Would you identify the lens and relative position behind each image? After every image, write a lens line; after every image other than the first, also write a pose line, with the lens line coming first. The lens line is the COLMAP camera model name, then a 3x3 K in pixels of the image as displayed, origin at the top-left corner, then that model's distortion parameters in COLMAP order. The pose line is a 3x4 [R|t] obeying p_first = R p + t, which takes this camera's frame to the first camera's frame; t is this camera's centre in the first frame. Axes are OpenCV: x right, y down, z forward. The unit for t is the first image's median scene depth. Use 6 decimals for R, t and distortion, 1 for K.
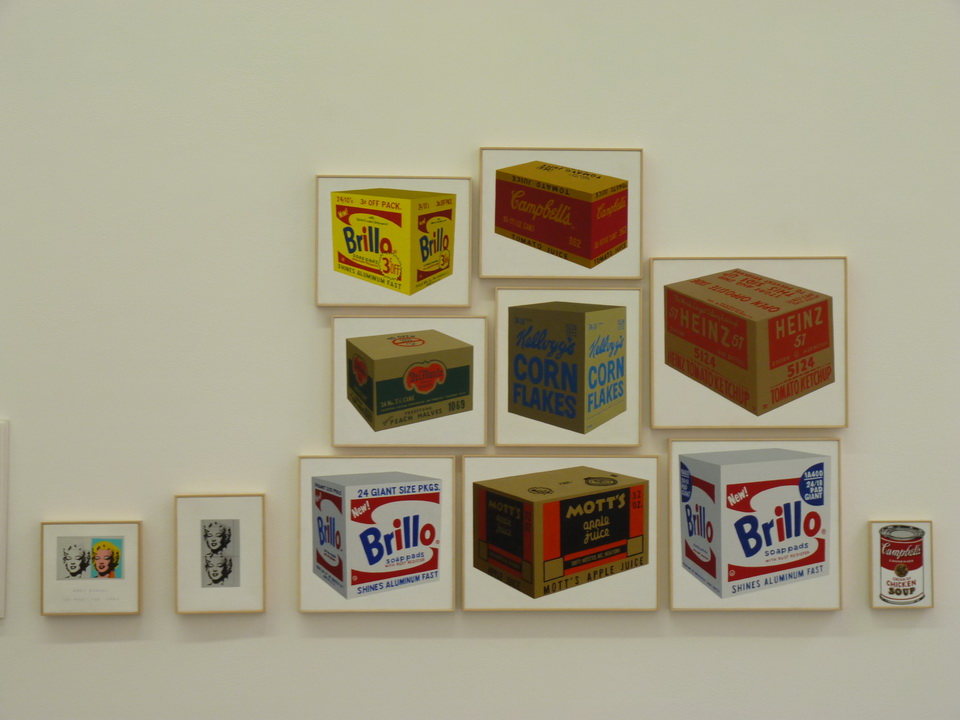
lens RADIAL K [[2193.0, 0, 478.9], [0, 2193.0, 355.6], [0, 0, 1]] dist [0.220462, 0.000000]
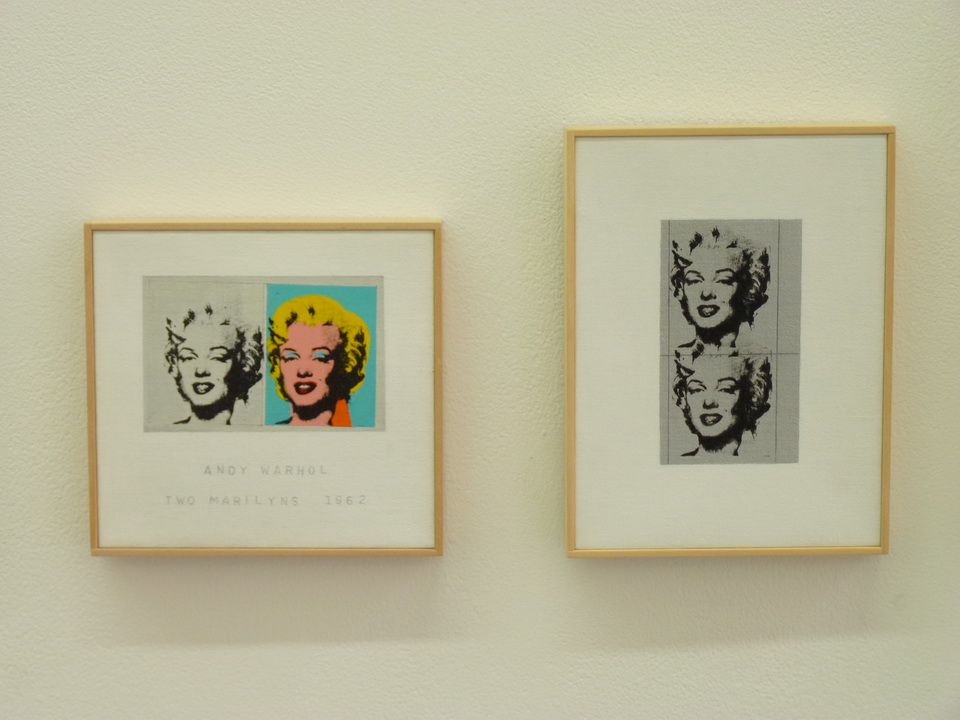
lens RADIAL K [[3708.6, 0, 482.0], [0, 3708.6, 360.6], [0, 0, 1]] dist [0.099274, 0.000000]
pose [[0.997052, 0.012205, -0.075752, -0.113595], [-0.000304, 0.987889, 0.155164, 0.020959], [0.076728, -0.154684, 0.984980, 0.548292]]
